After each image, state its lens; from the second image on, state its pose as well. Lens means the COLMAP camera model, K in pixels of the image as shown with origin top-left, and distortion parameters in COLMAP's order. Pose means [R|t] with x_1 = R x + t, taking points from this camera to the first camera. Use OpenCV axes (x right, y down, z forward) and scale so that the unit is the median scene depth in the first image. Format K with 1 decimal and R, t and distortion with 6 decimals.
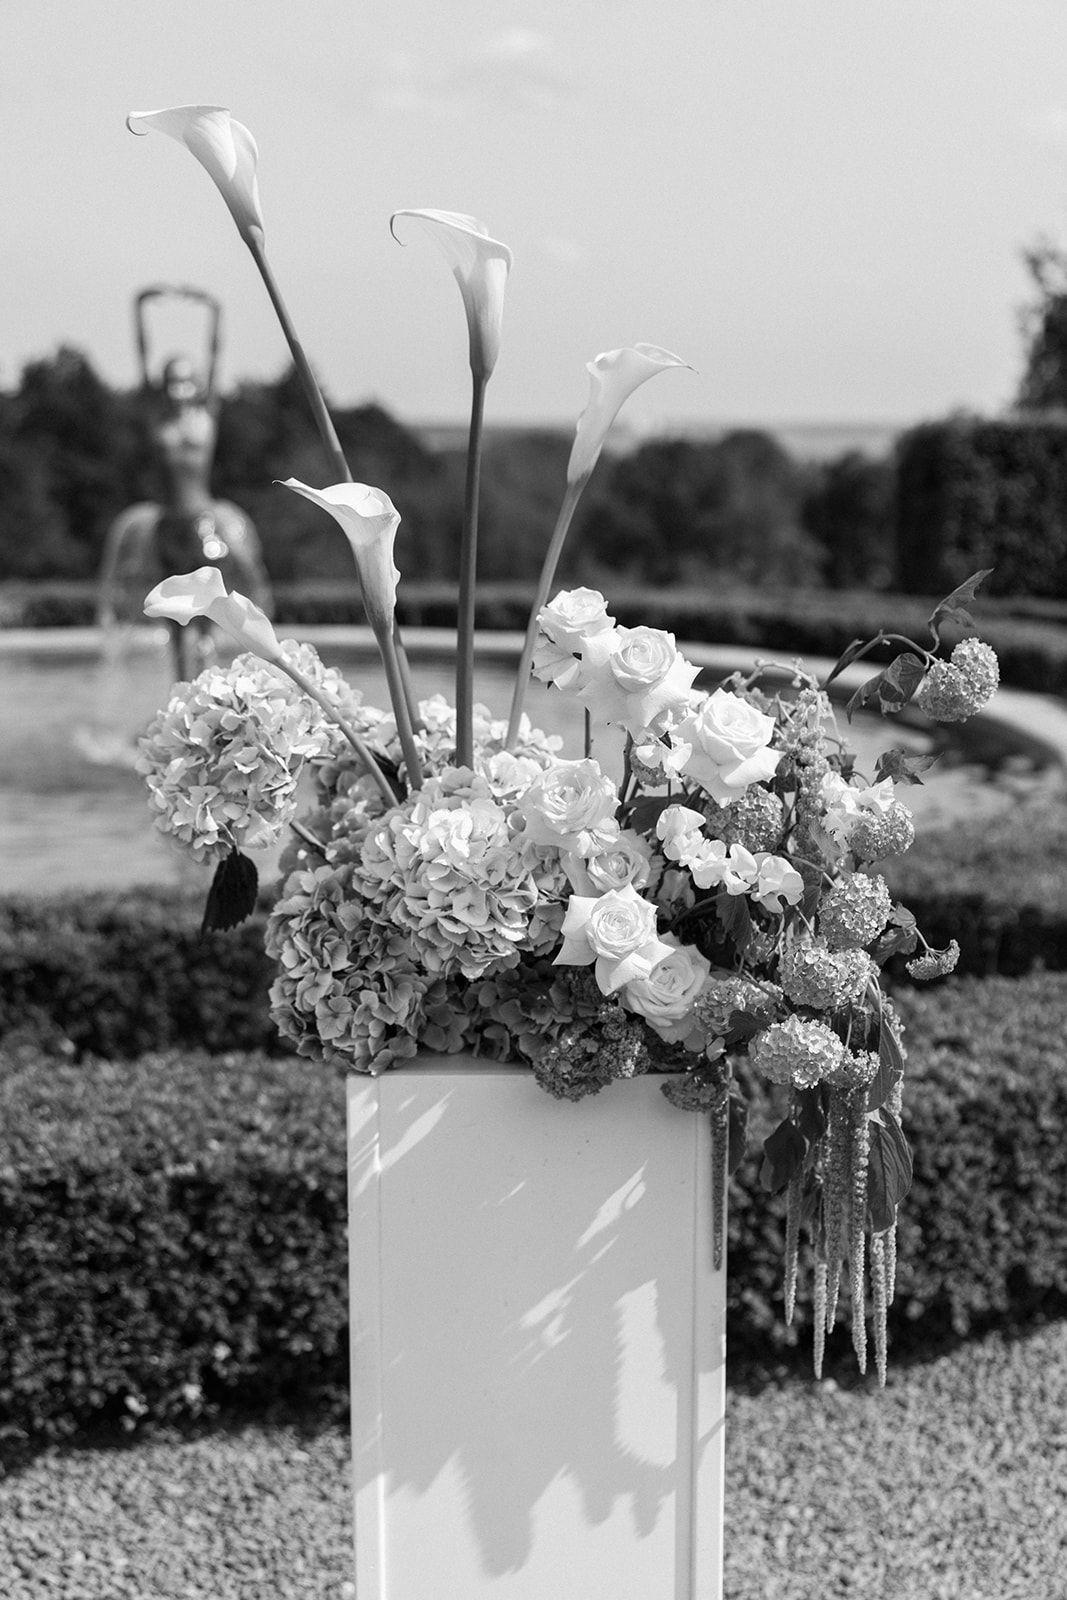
lens RADIAL K [[2002.8, 0, 533.5], [0, 2002.8, 800.0], [0, 0, 1]] dist [0.009263, 0.013060]
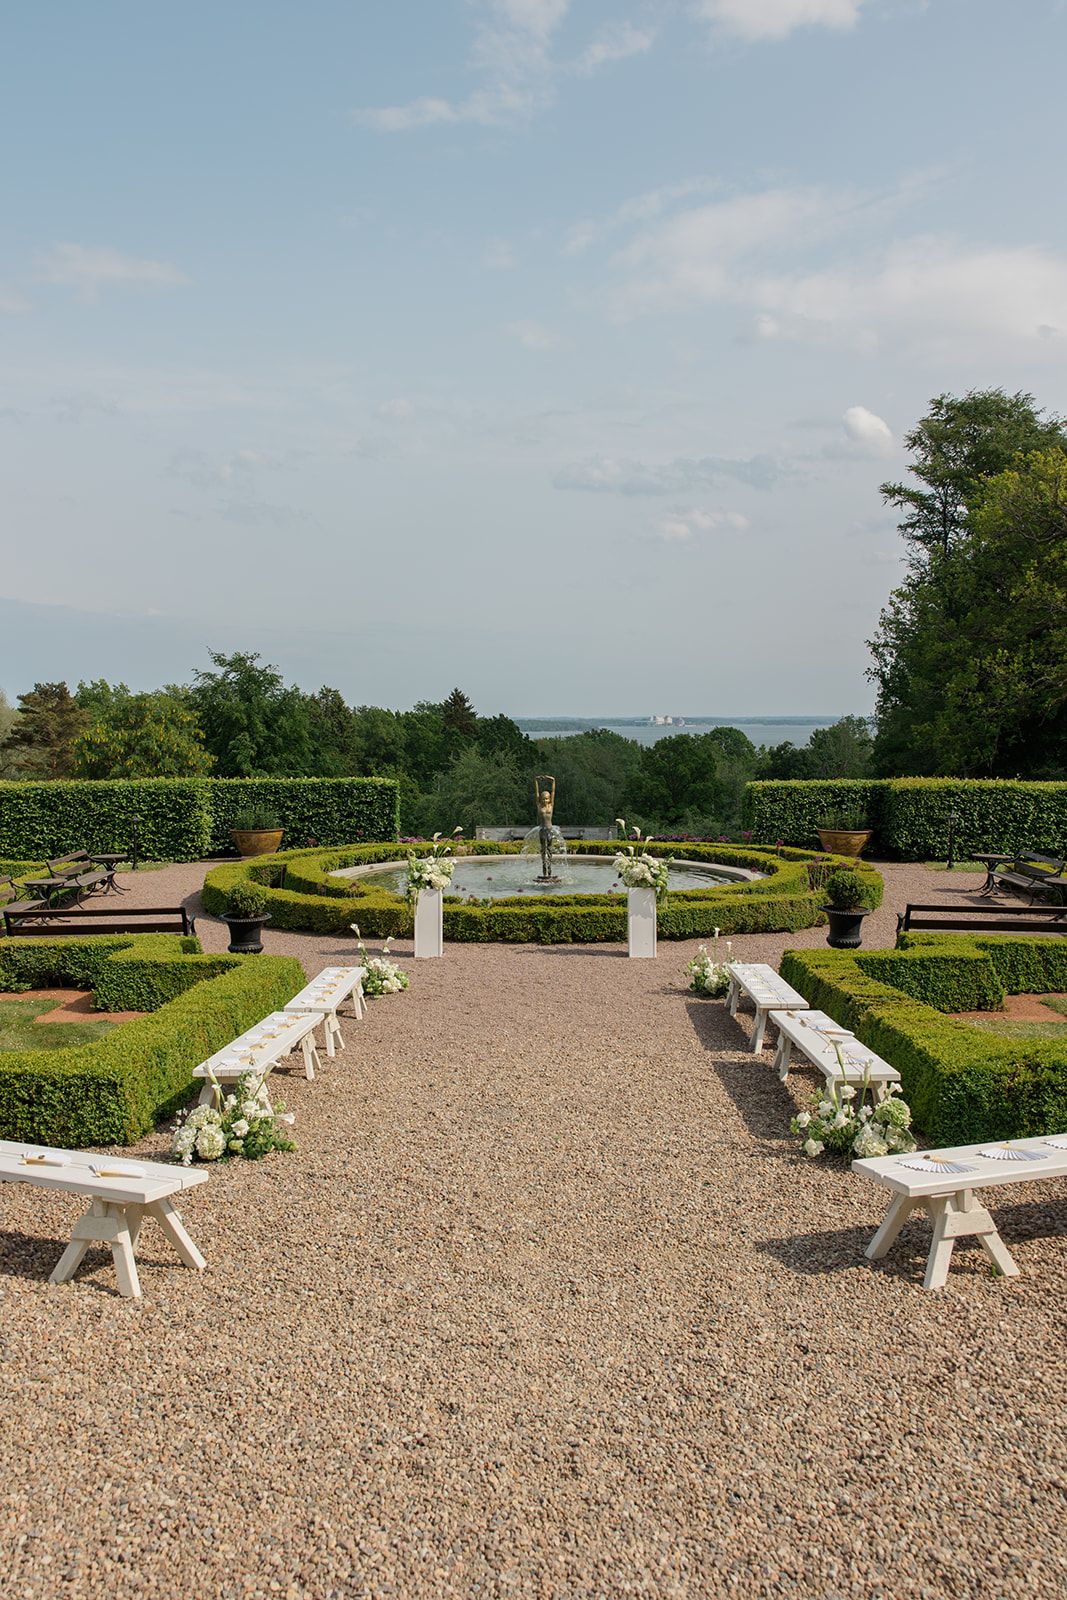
lens RADIAL K [[1261.3, 0, 623.2], [0, 1261.3, 799.6], [0, 0, 1]] dist [0.000914, 0.003880]
pose [[0.999745, -0.004155, 0.022214, -0.204225], [0.006881, 0.992249, -0.124072, 0.388884], [-0.021526, 0.124193, 0.992024, -4.920306]]
